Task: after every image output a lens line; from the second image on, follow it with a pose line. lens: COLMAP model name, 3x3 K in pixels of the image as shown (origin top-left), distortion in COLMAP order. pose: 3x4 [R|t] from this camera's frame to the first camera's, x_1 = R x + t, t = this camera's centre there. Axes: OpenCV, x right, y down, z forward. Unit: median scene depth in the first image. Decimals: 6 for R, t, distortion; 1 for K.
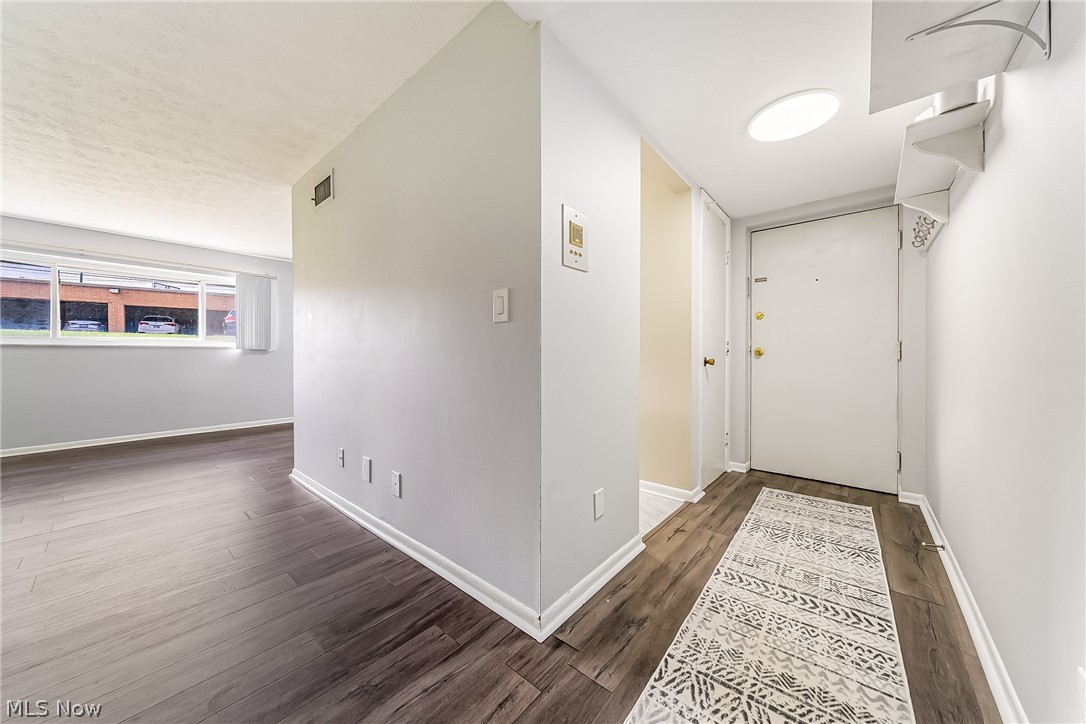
lens RADIAL K [[377.5, 0, 562.9], [0, 377.5, 361.3], [0, 0, 1]] dist [0.000633, 0.000071]
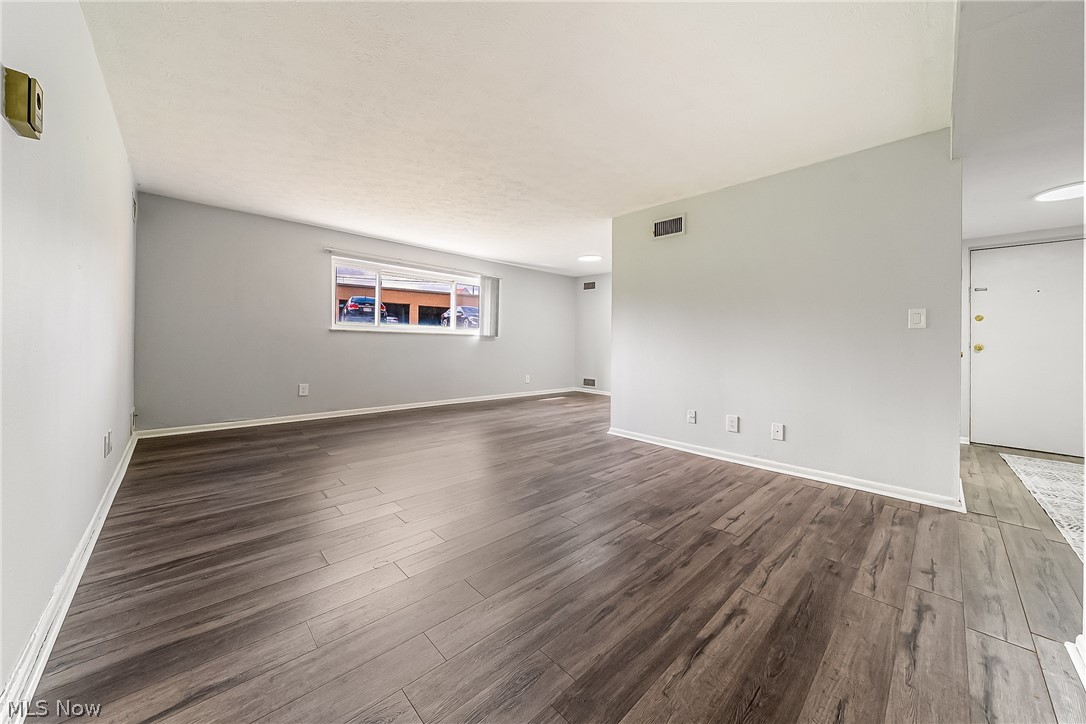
lens RADIAL K [[383.8, 0, 569.9], [0, 383.8, 359.5], [0, 0, 1]] dist [-0.009129, 0.000055]
pose [[0.994445, 0.018989, -0.103534, -0.519985], [-0.016494, 0.999554, 0.024905, 0.004614], [0.103961, -0.023059, 0.994314, -0.279823]]
